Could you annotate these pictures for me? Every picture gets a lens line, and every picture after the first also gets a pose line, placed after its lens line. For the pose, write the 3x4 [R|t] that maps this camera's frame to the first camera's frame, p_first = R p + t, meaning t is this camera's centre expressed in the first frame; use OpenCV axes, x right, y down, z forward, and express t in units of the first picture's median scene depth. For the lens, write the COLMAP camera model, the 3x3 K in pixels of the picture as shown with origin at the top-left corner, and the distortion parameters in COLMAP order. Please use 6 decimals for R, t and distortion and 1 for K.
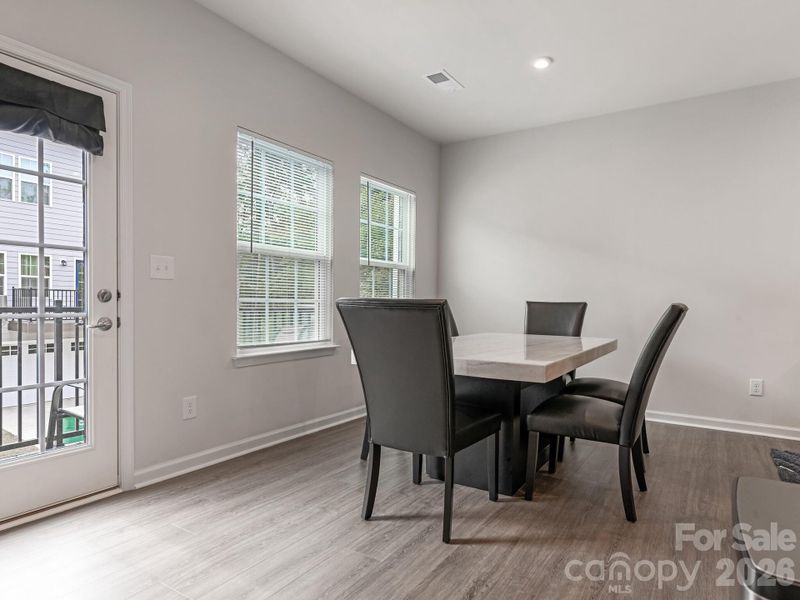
lens RADIAL K [[471.9, 0, 401.3], [0, 471.9, 305.1], [0, 0, 1]] dist [0.029492, -0.001928]
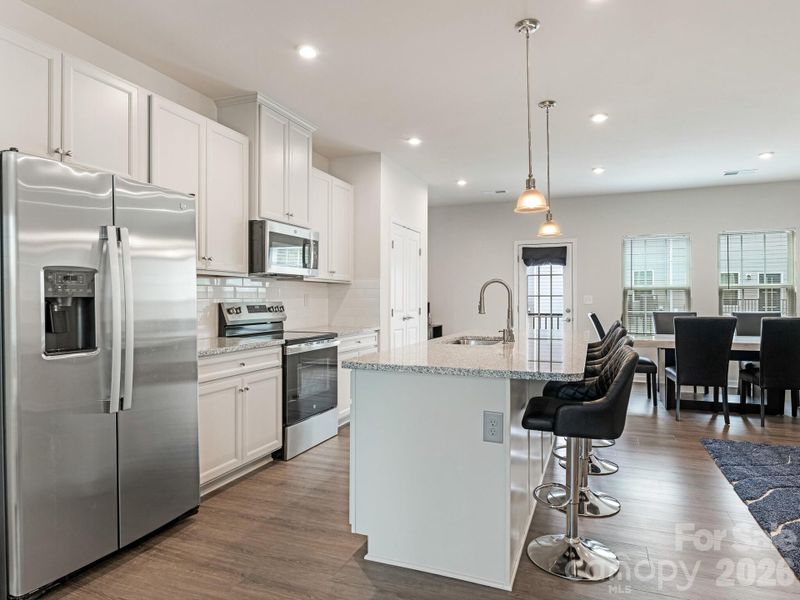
lens RADIAL K [[489.0, 0, 406.1], [0, 489.0, 297.0], [0, 0, 1]] dist [-0.005870, -0.003605]
pose [[0.155092, -0.017237, -0.987750, 2.248802], [-0.004554, 0.999825, -0.018163, -0.044170], [0.987890, 0.007315, 0.154986, -0.489885]]
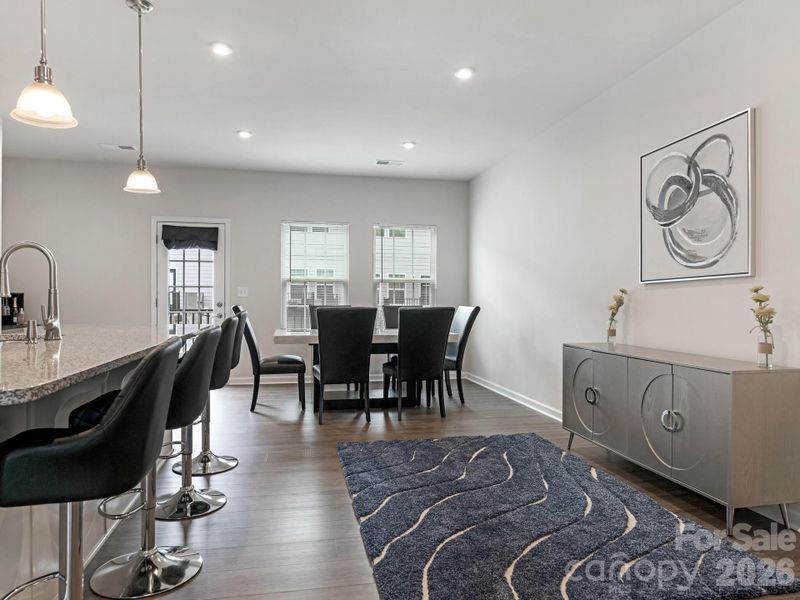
lens RADIAL K [[520.0, 0, 399.3], [0, 520.0, 304.5], [0, 0, 1]] dist [-0.000071, -0.001068]
pose [[0.667071, -0.002854, -0.744988, 2.043261], [-0.003799, 0.999967, -0.007233, -0.003437], [0.744984, 0.007655, 0.667038, -0.130125]]
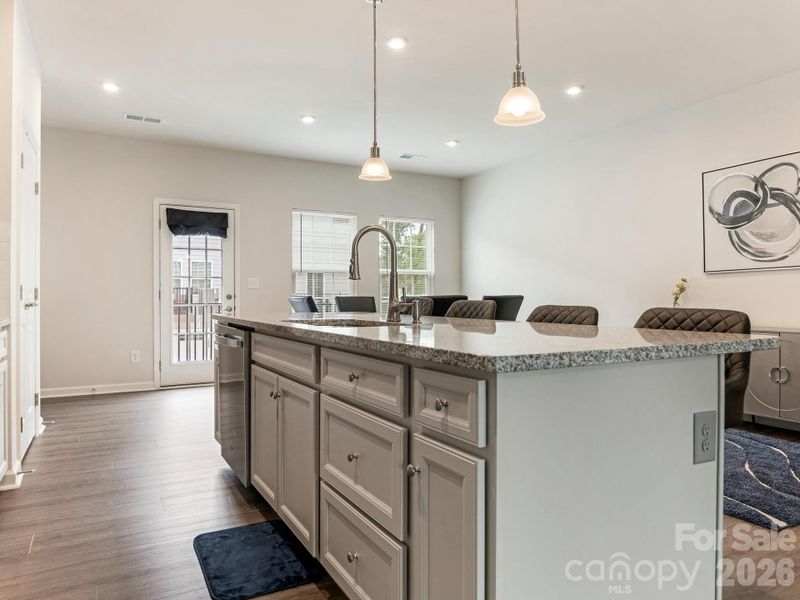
lens RADIAL K [[545.4, 0, 402.7], [0, 545.4, 297.4], [0, 0, 1]] dist [-0.007020, 0.007809]
pose [[0.863906, -0.013401, -0.503475, 1.440427], [0.008571, 0.999892, -0.011907, 0.022725], [0.503581, 0.005971, 0.863927, -0.868969]]
